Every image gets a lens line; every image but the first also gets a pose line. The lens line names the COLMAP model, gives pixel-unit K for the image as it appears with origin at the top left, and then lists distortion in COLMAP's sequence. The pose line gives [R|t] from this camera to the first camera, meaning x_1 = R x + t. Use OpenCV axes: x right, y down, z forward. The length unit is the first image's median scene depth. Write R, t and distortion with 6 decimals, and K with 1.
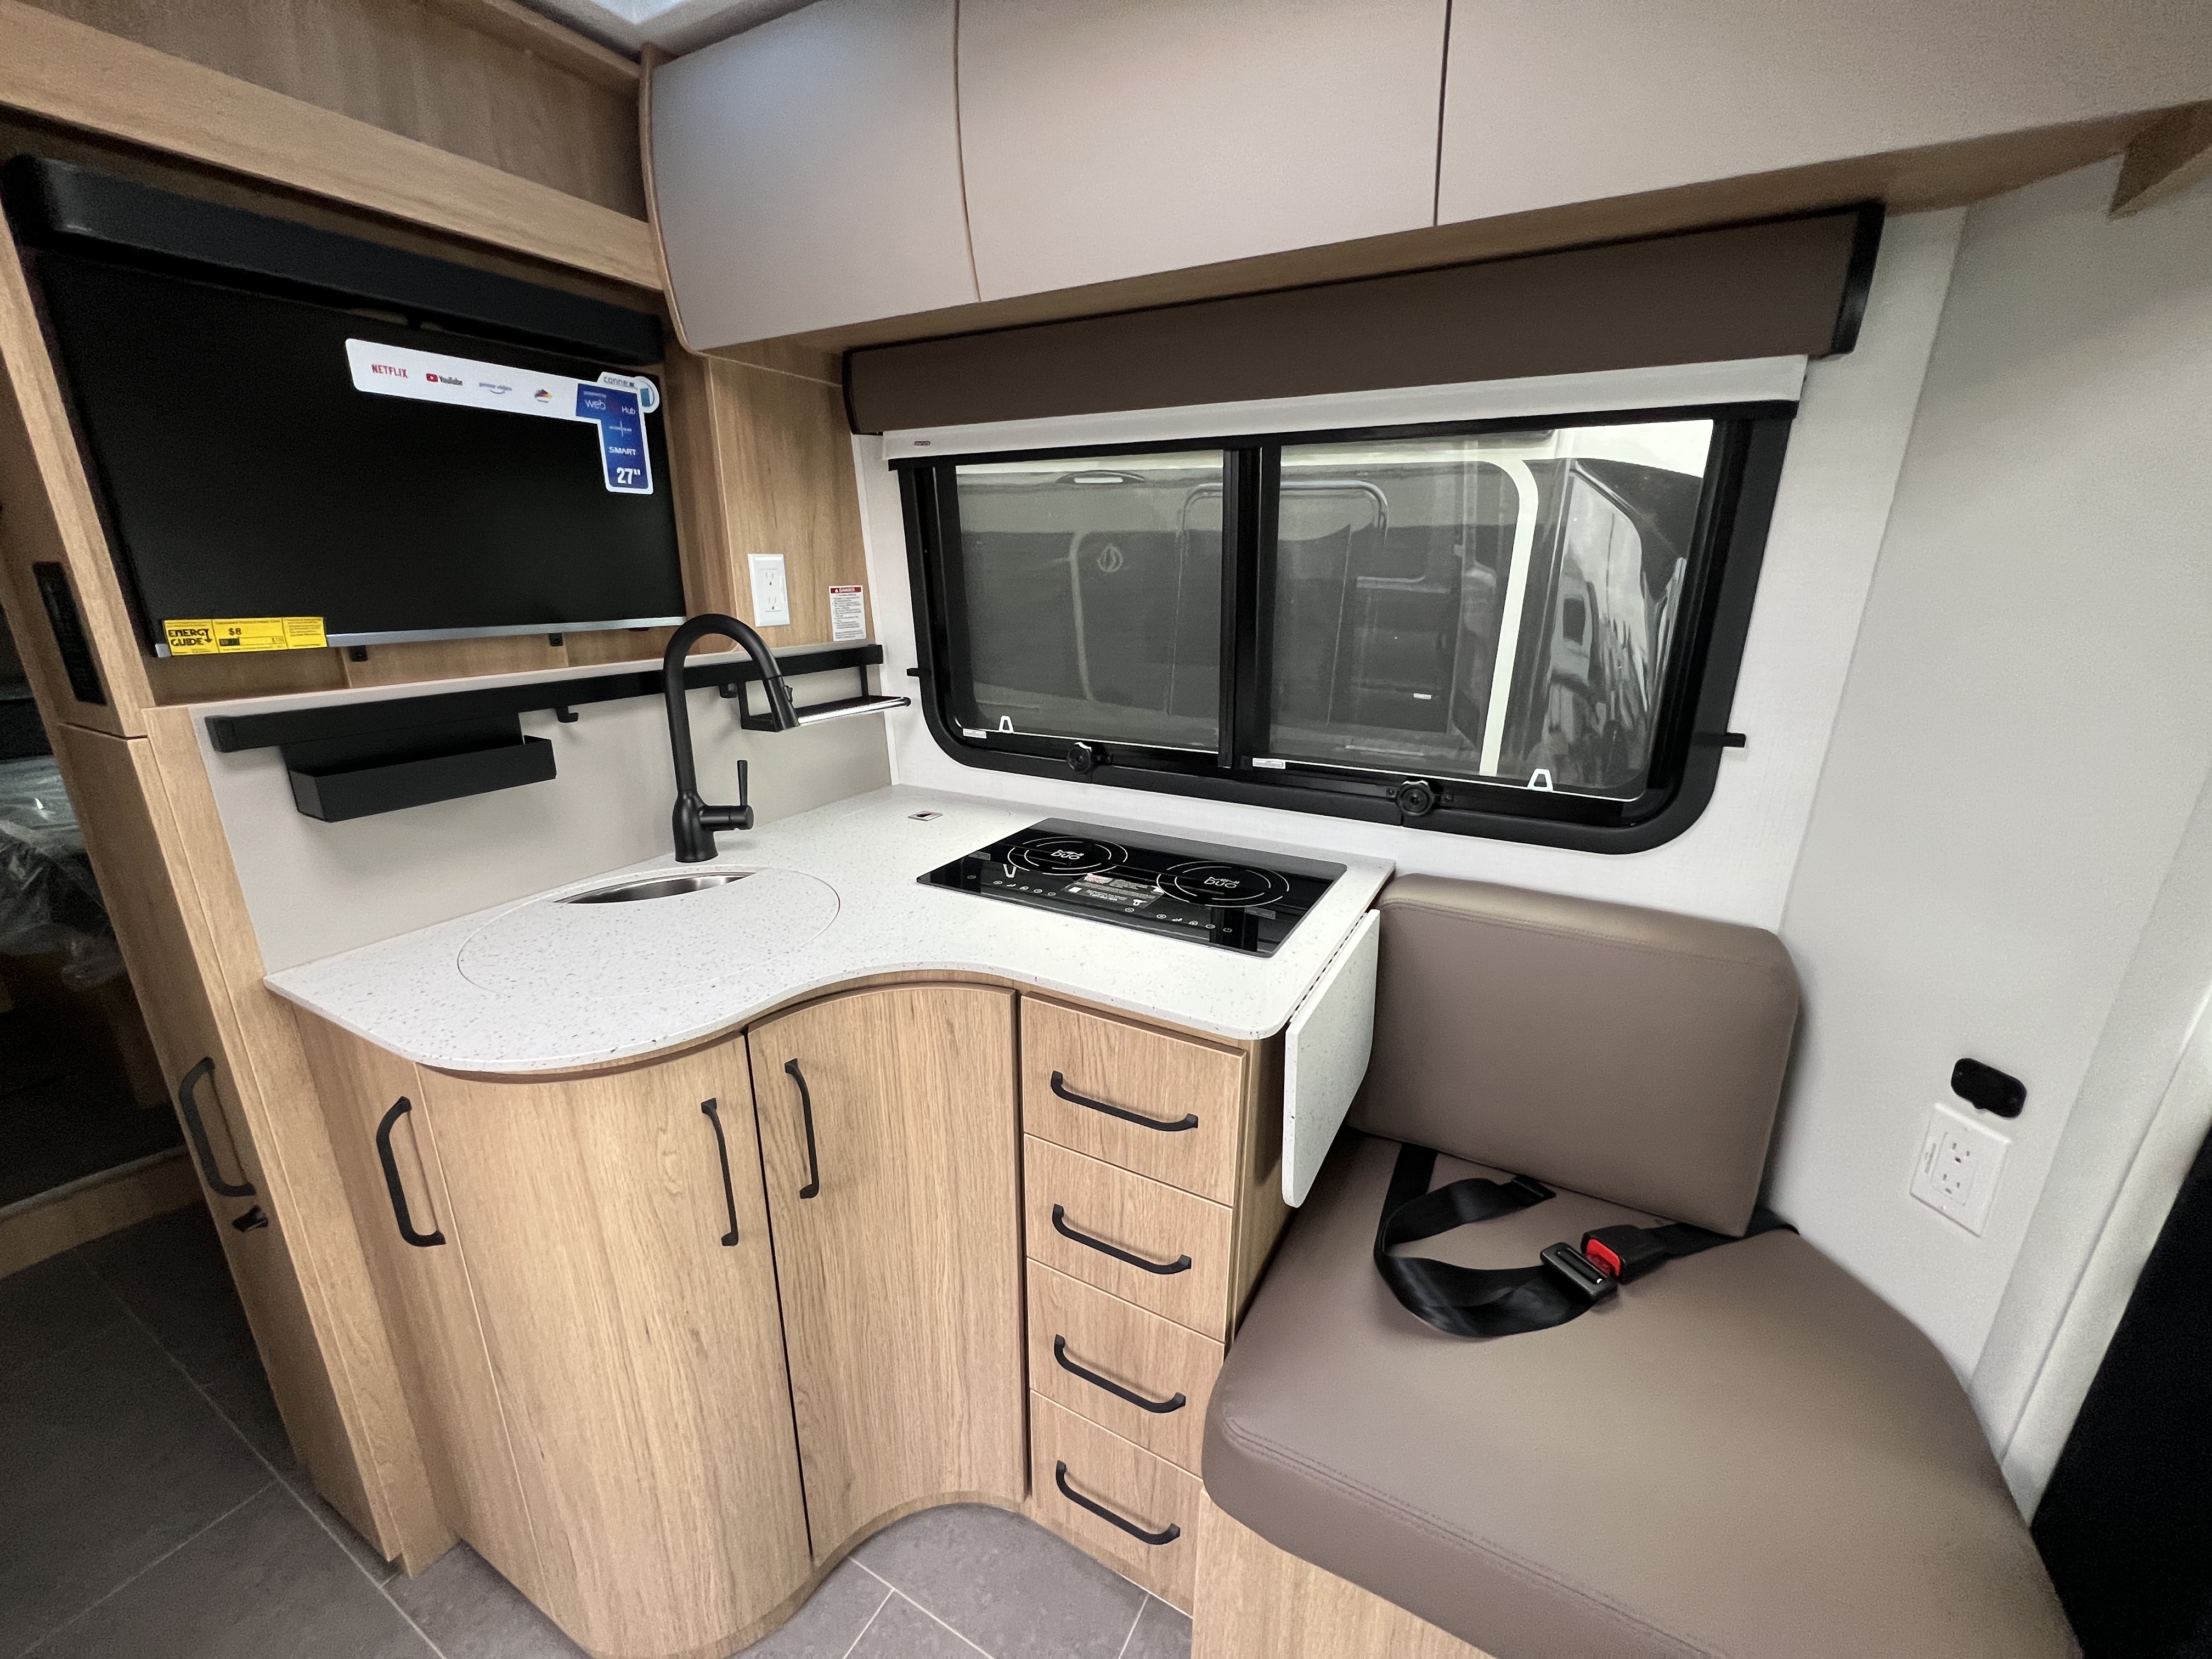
lens RADIAL K [[883.1, 0, 1103.1], [0, 883.1, 825.7], [0, 0, 1]] dist [-0.001577, 0.000119]
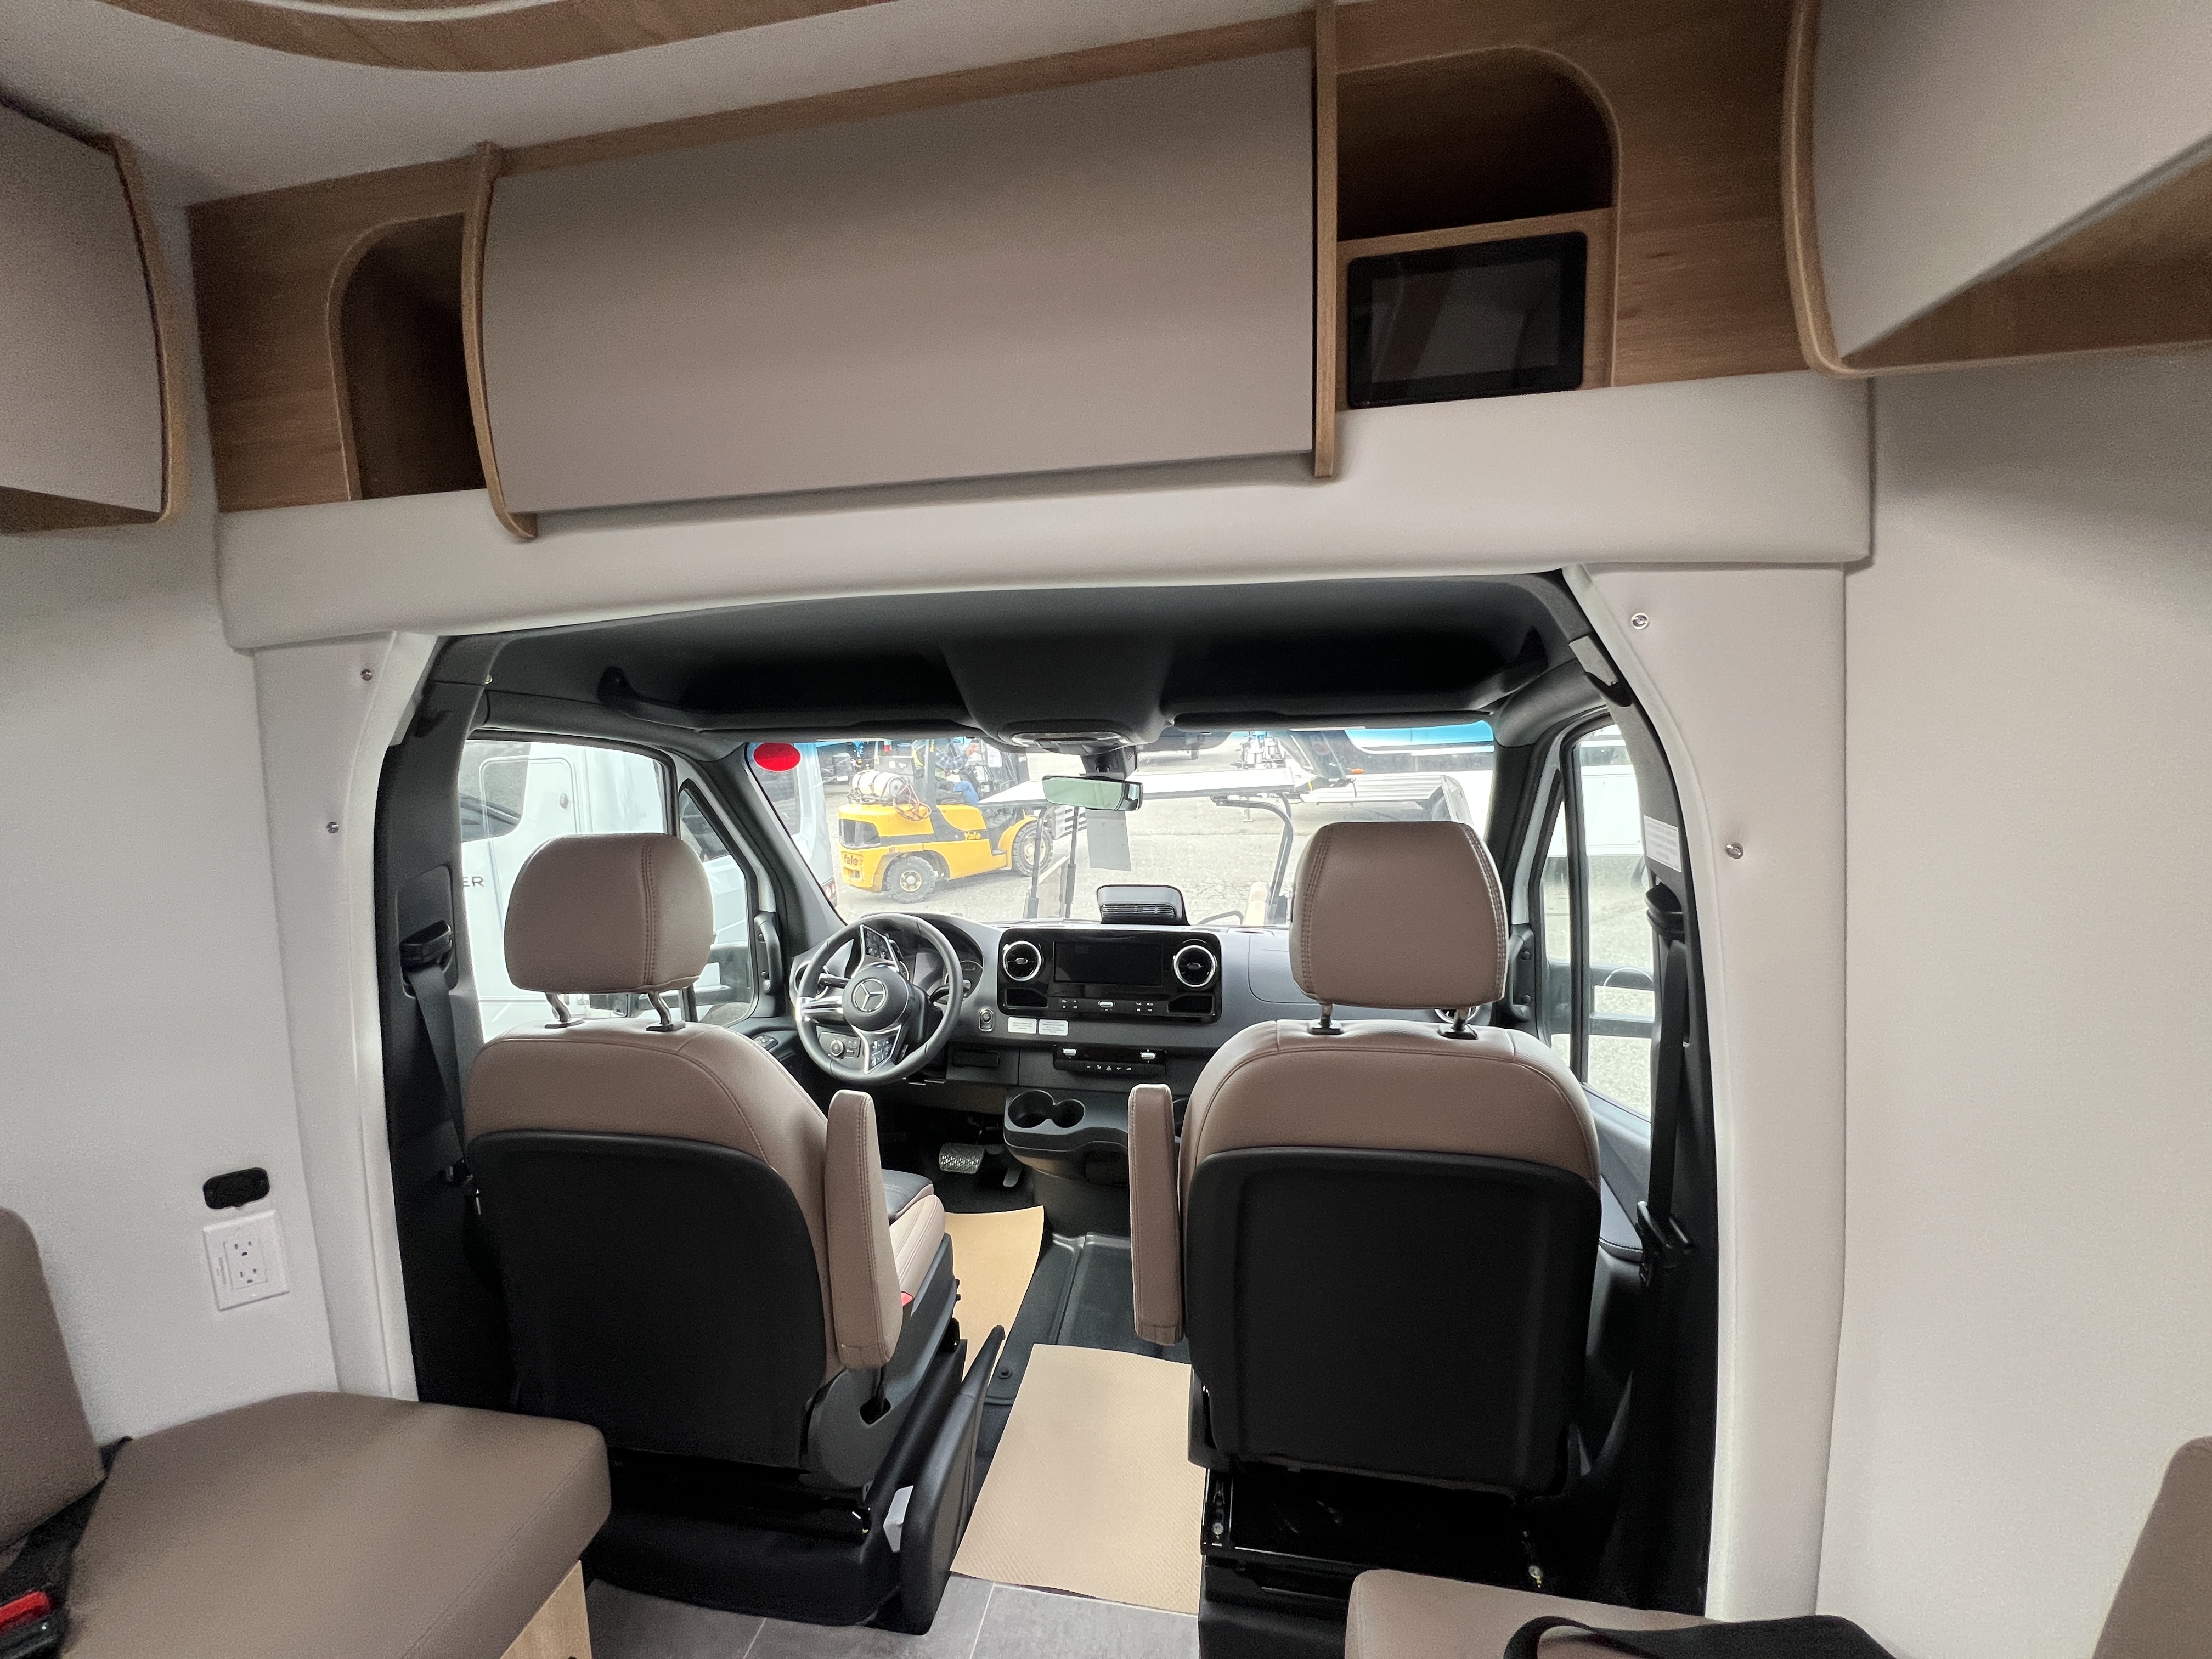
lens RADIAL K [[882.4, 0, 1102.6], [0, 882.4, 826.2], [0, 0, 1]] dist [-0.000346, -0.000114]
pose [[-0.313855, -0.120252, 0.941825, -0.383403], [0.297291, 0.929622, 0.217764, -0.067661], [-0.901728, 0.348342, -0.256017, 0.024449]]
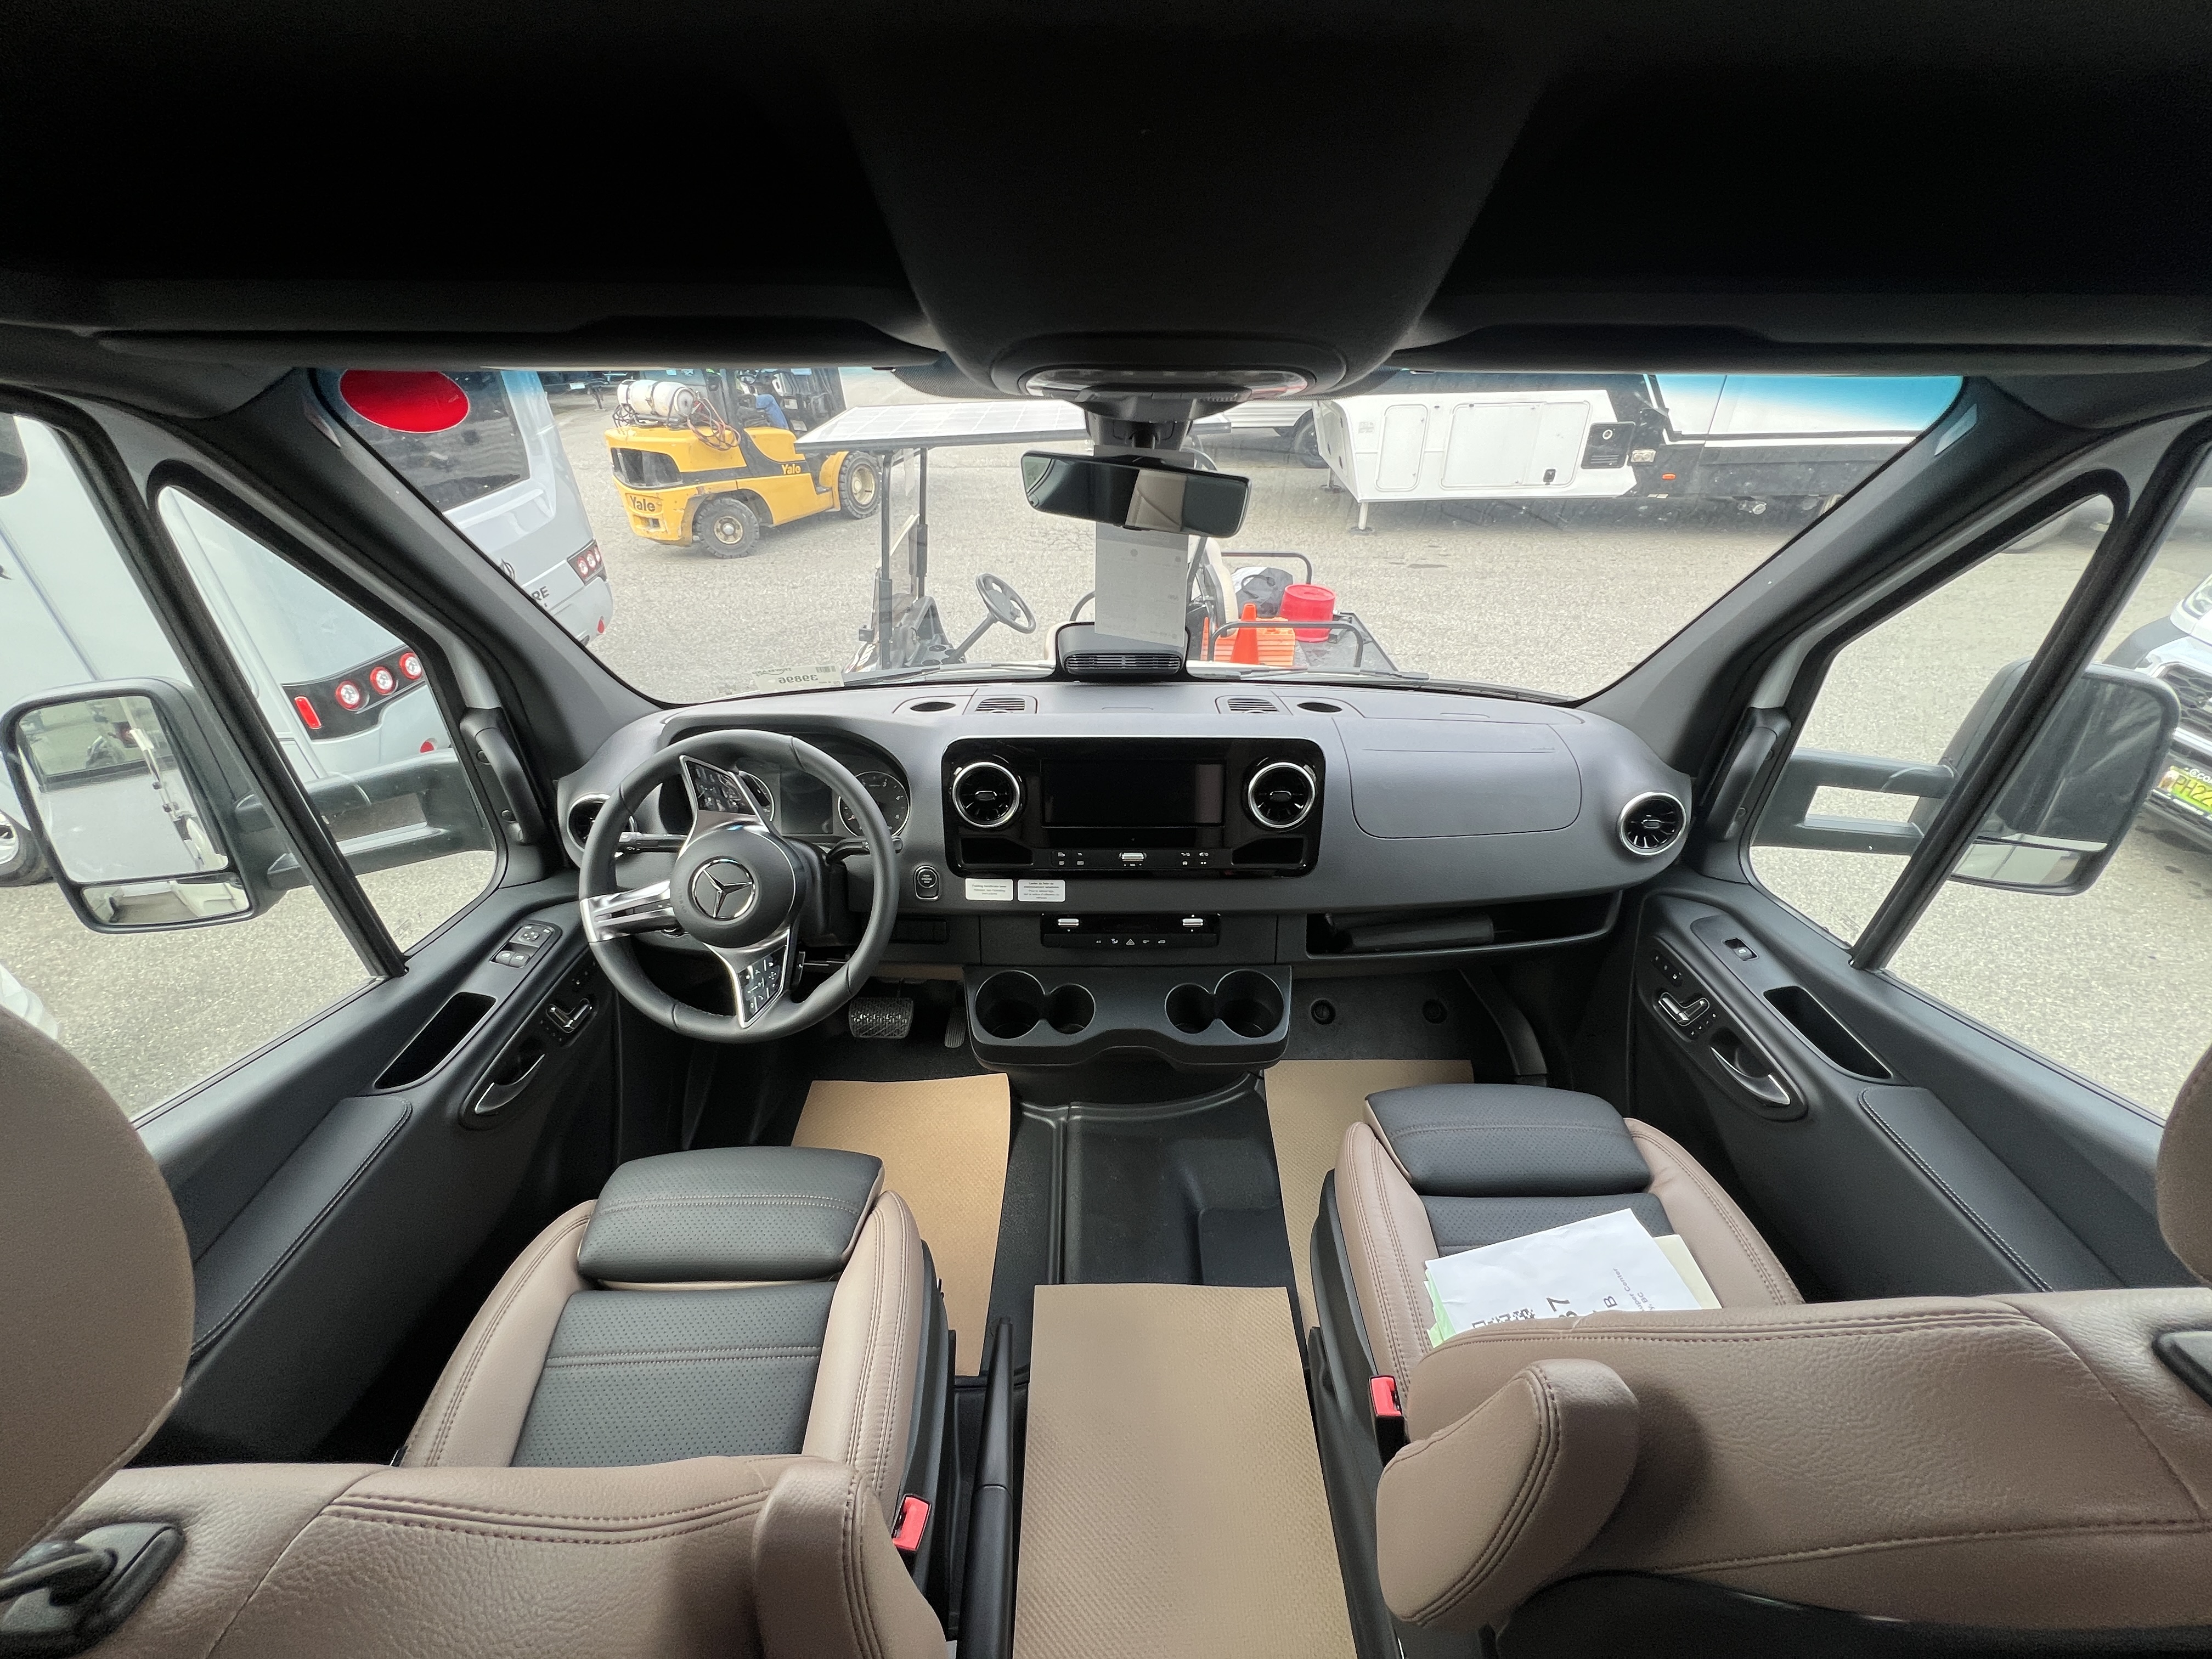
lens RADIAL K [[883.1, 0, 1103.1], [0, 883.1, 825.7], [0, 0, 1]] dist [-0.001577, 0.000119]
pose [[-0.497380, -0.450903, 0.741148, 0.418061], [0.241108, 0.748812, 0.617372, -0.056499], [-0.833355, 0.485765, -0.263728, -0.010909]]
